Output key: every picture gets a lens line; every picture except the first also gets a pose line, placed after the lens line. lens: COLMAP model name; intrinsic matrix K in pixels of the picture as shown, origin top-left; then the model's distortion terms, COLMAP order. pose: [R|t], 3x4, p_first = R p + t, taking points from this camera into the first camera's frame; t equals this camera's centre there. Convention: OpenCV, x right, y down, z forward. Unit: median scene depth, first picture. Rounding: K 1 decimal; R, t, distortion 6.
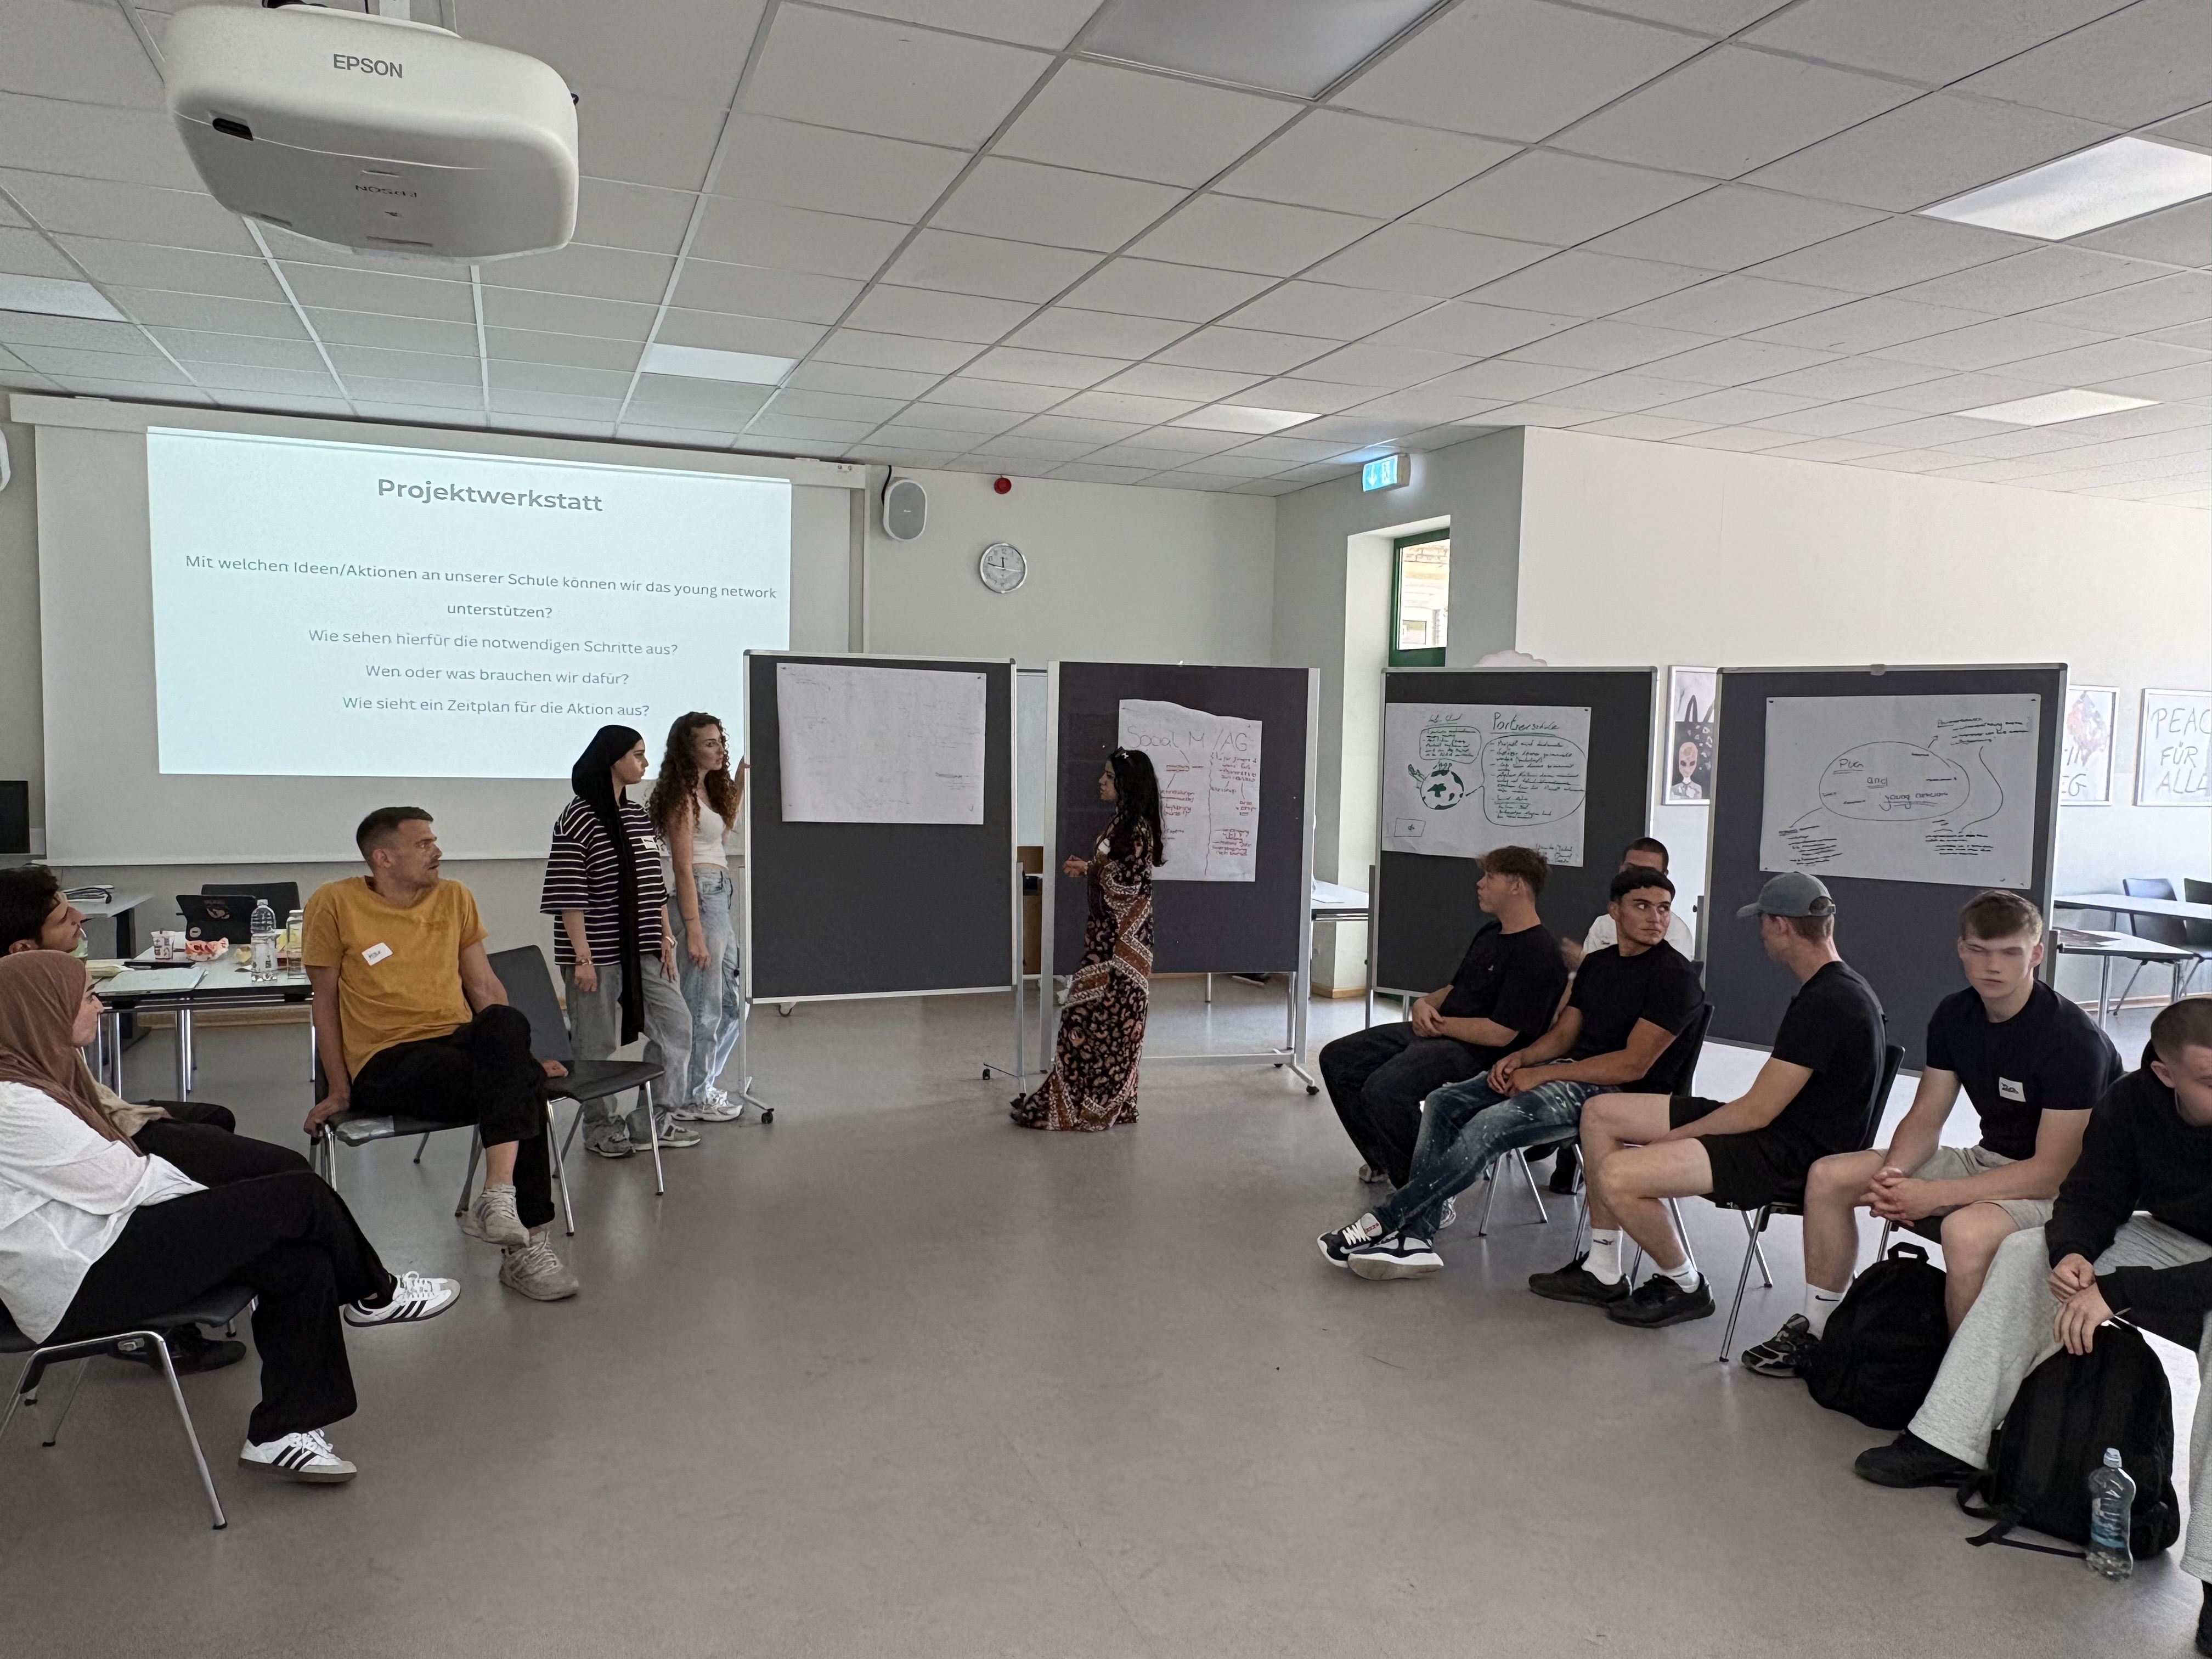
lens RADIAL K [[1487.6, 0, 1103.3], [0, 1487.6, 830.4], [0, 0, 1]] dist [0.002143, 0.000298]
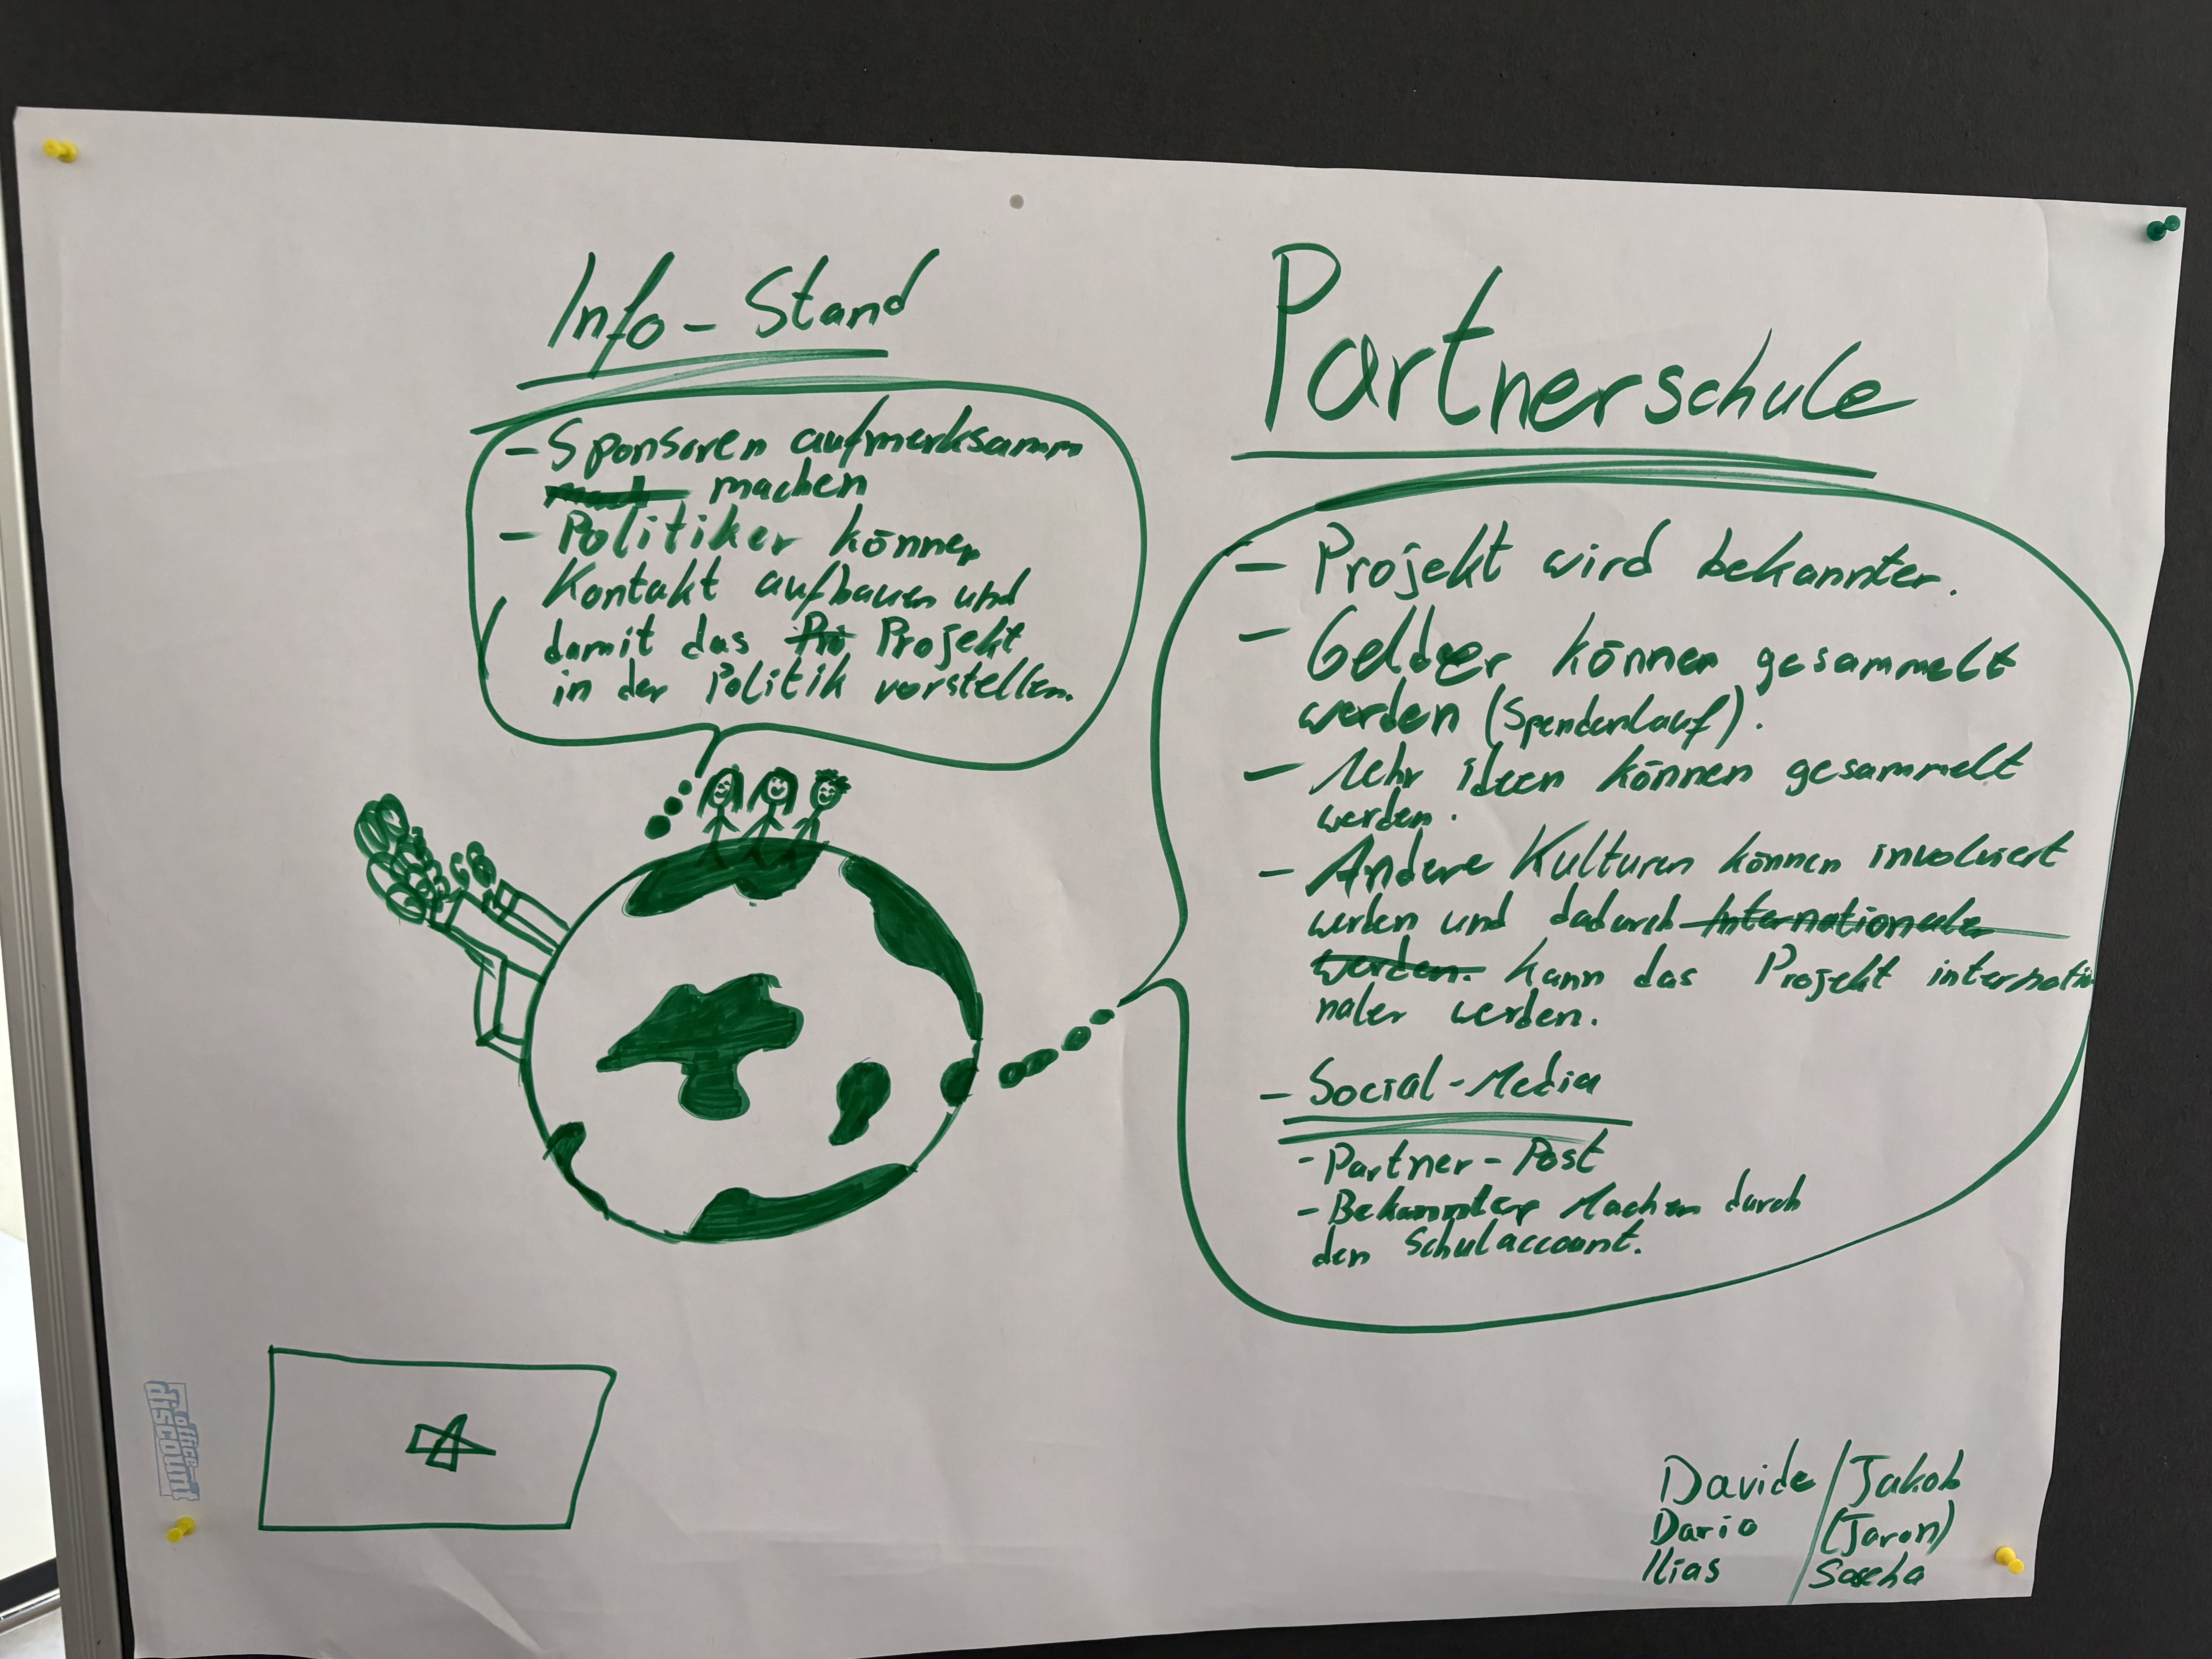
lens RADIAL K [[1672.0, 0, 1107.2], [0, 1672.0, 829.3], [0, 0, 1]] dist [0.011852, 0.002295]
pose [[0.771759, -0.094461, 0.628860, 0.180419], [0.050125, 0.994865, 0.087923, -0.050739], [-0.633936, -0.036334, 0.772531, 0.916610]]
